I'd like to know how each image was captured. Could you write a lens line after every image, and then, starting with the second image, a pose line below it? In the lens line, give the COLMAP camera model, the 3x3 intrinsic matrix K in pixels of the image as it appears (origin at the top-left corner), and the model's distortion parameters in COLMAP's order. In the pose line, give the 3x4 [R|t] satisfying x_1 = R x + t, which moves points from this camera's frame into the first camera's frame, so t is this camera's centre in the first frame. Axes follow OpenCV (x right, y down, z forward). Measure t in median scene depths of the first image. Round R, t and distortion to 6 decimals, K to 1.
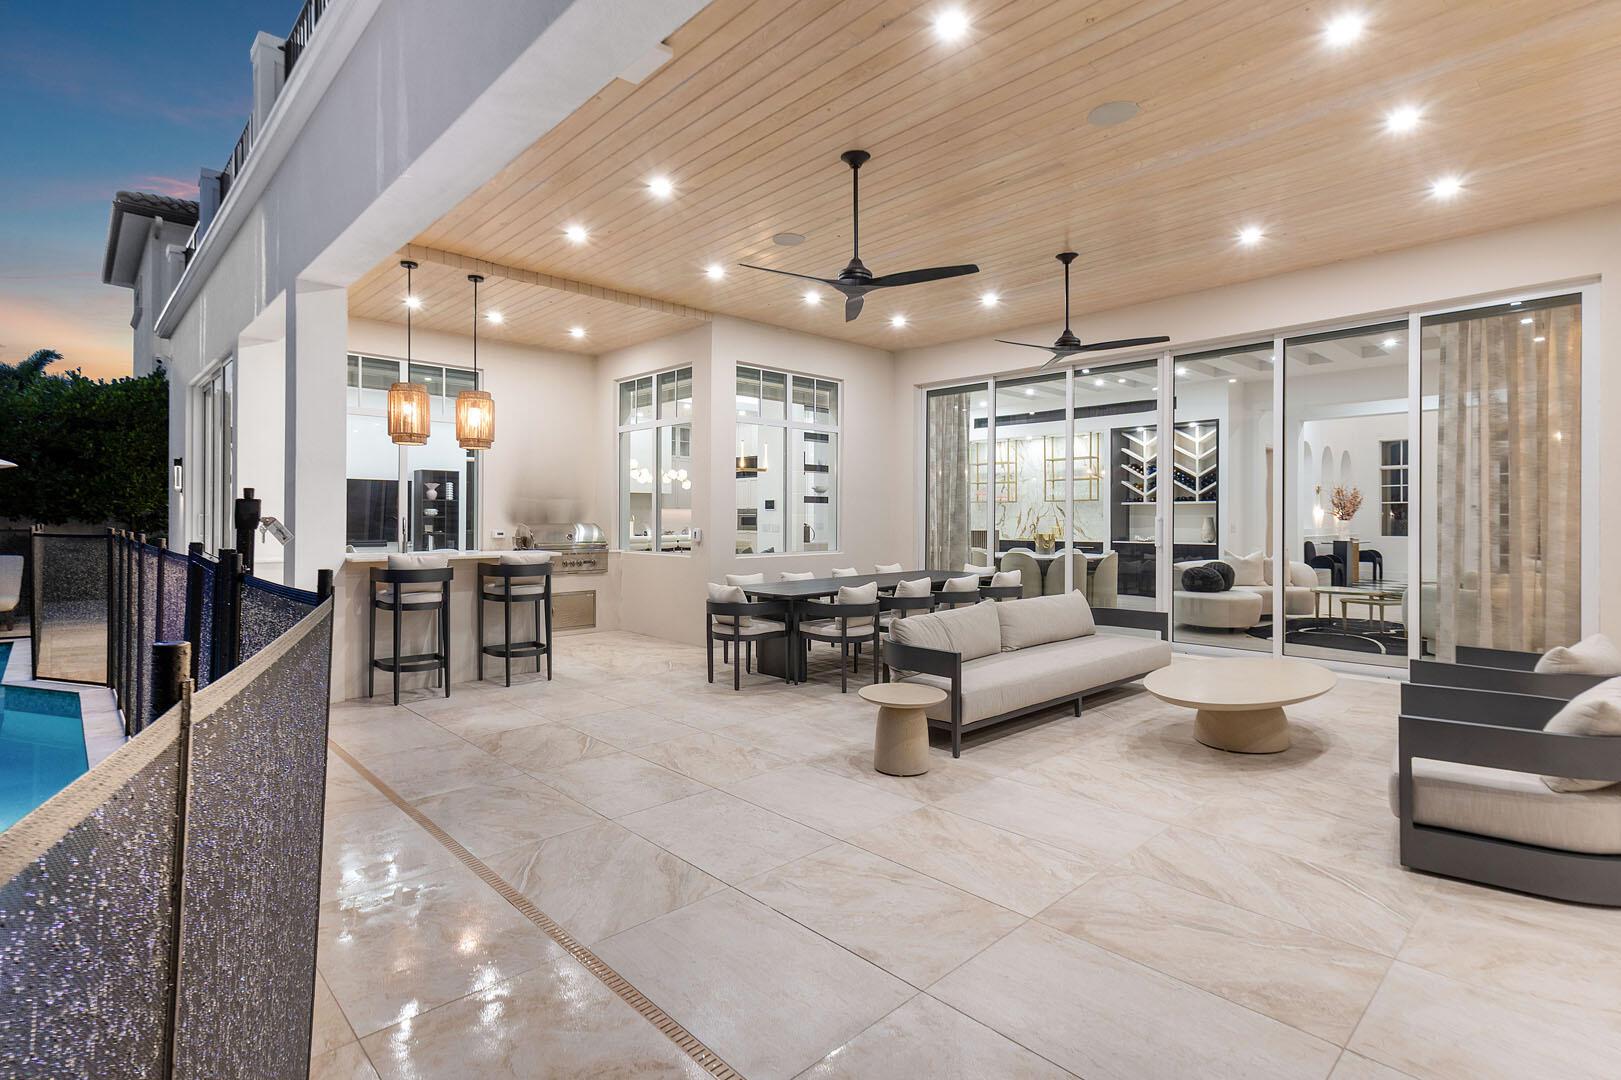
lens RADIAL K [[786.2, 0, 782.6], [0, 786.2, 516.7], [0, 0, 1]] dist [0.002172, 0.000579]
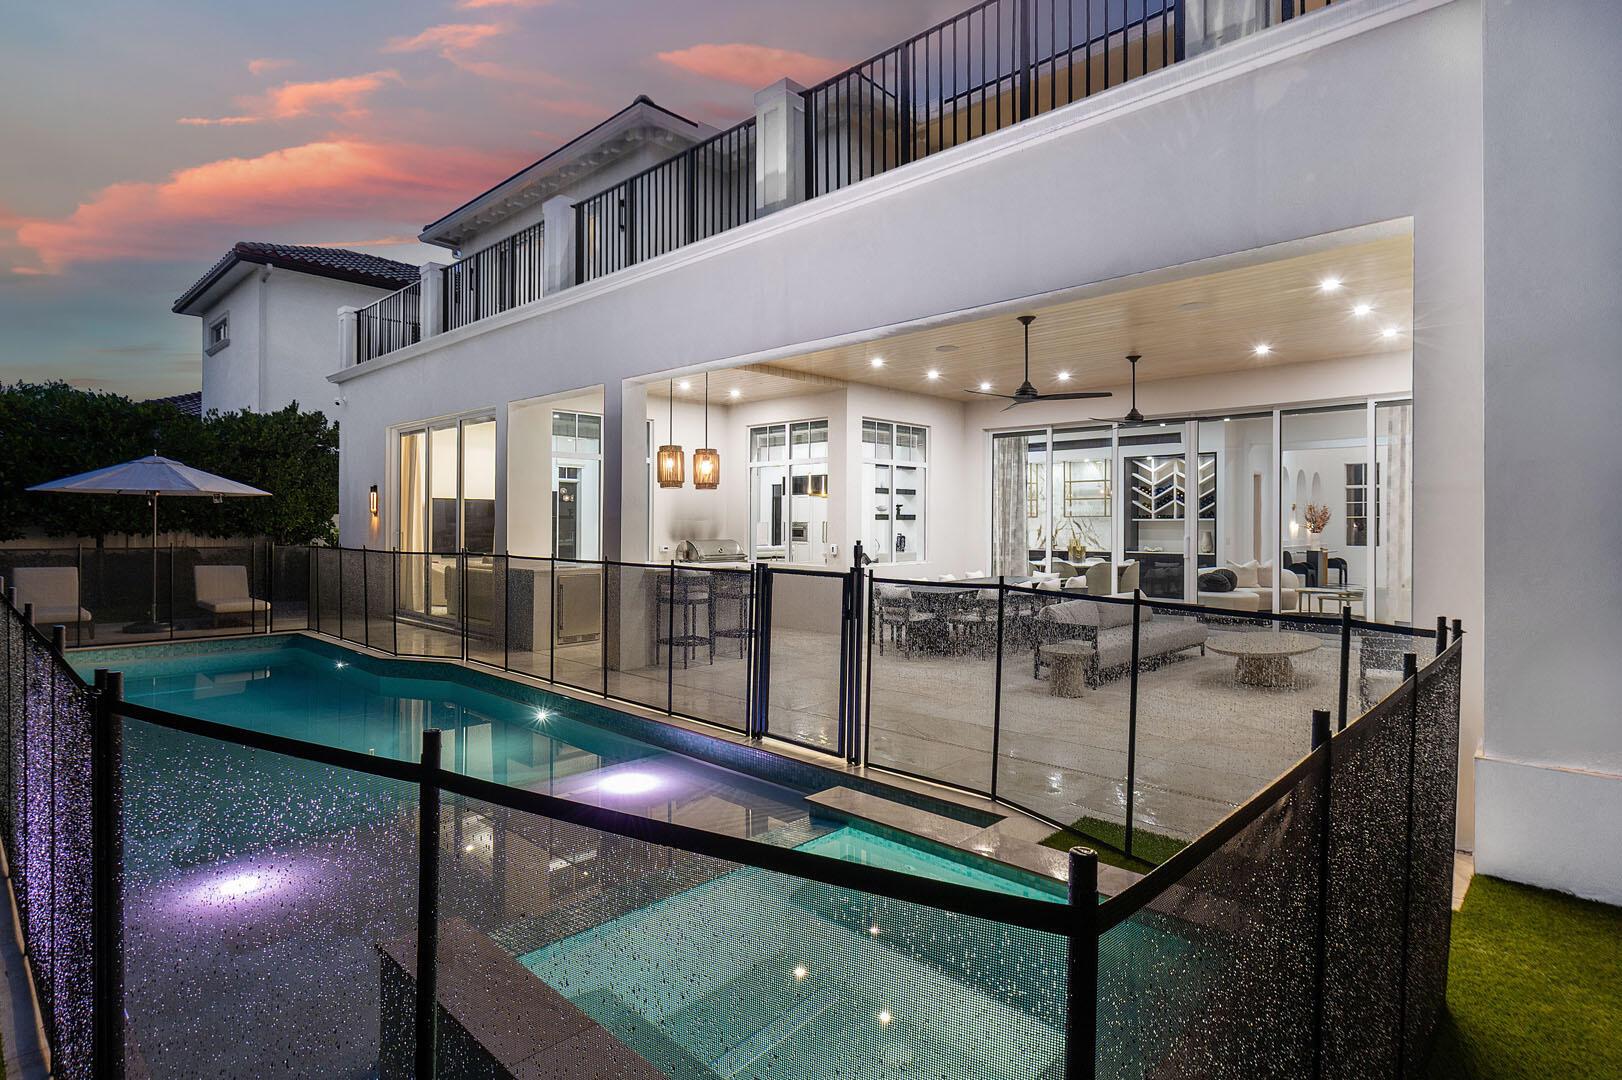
lens RADIAL K [[824.3, 0, 742.8], [0, 824.3, 524.6], [0, 0, 1]] dist [0.001161, -0.000513]
pose [[0.999773, -0.002017, 0.021200, -0.253301], [0.001911, 0.999986, 0.005027, -0.022122], [-0.021209, -0.004985, 0.999763, -0.323928]]
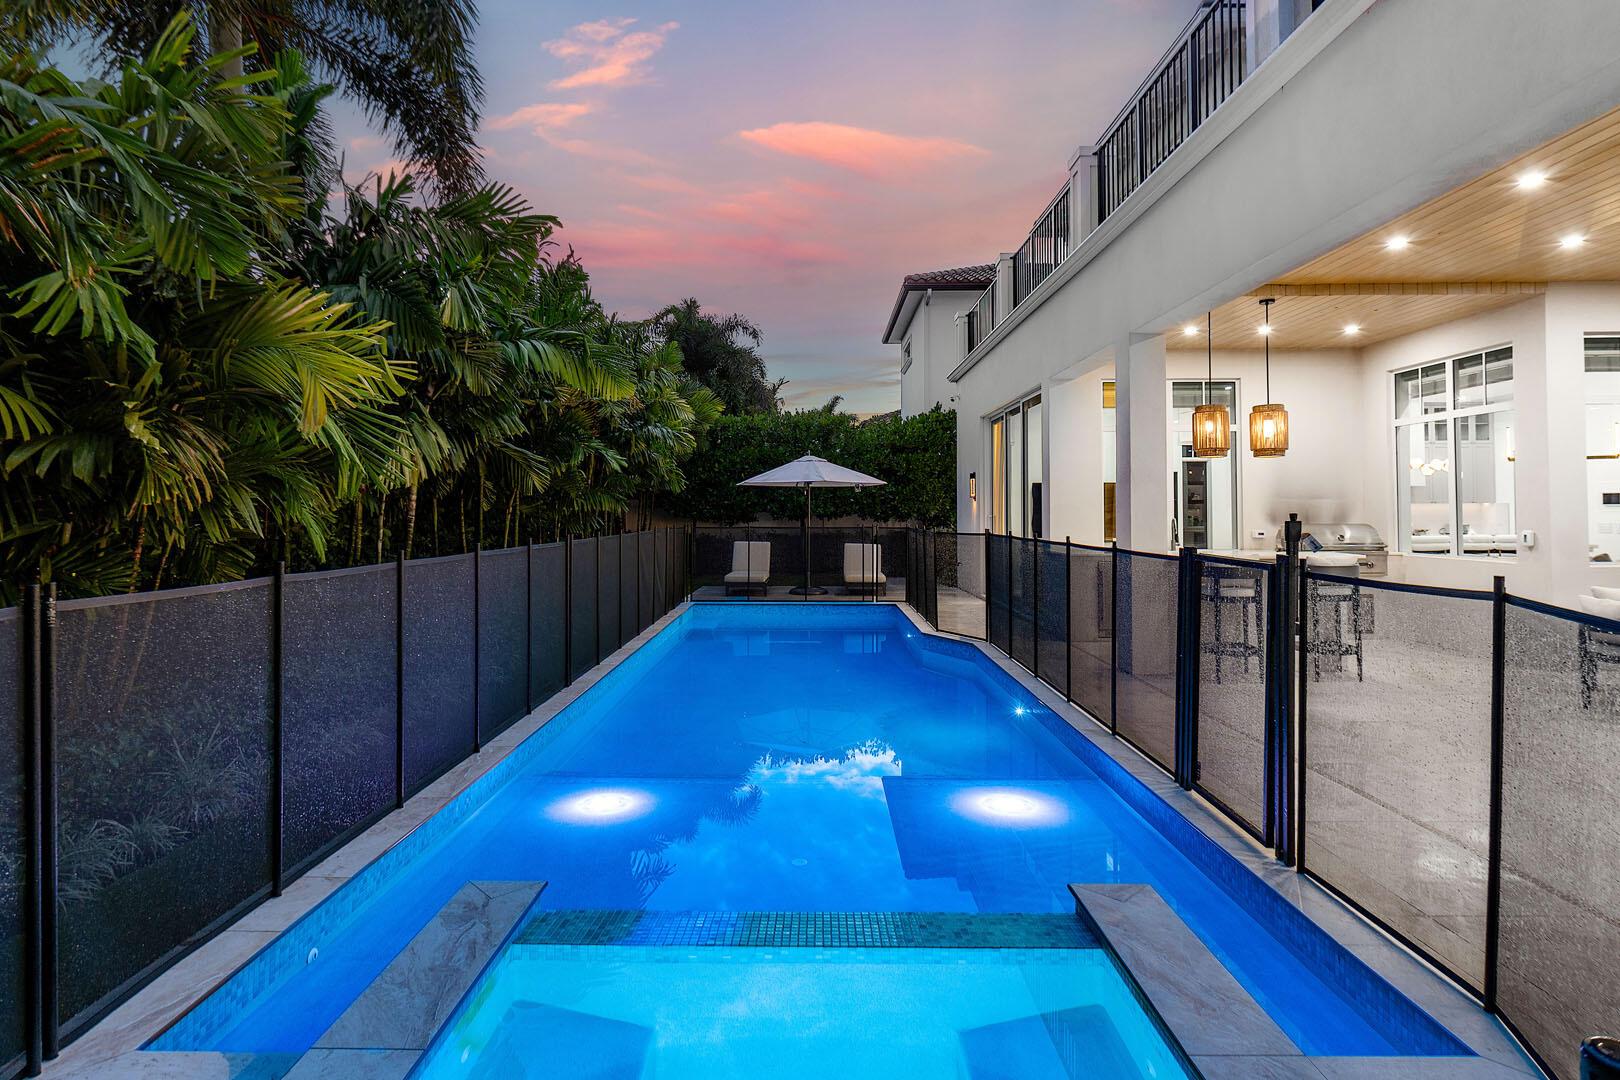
lens RADIAL K [[789.5, 0, 802.7], [0, 789.5, 486.2], [0, 0, 1]] dist [0.000985, -0.000660]
pose [[0.723154, -0.030257, -0.690024, -0.074795], [0.008894, 0.999365, -0.034501, -0.010148], [0.690629, 0.018813, 0.722964, -0.162924]]
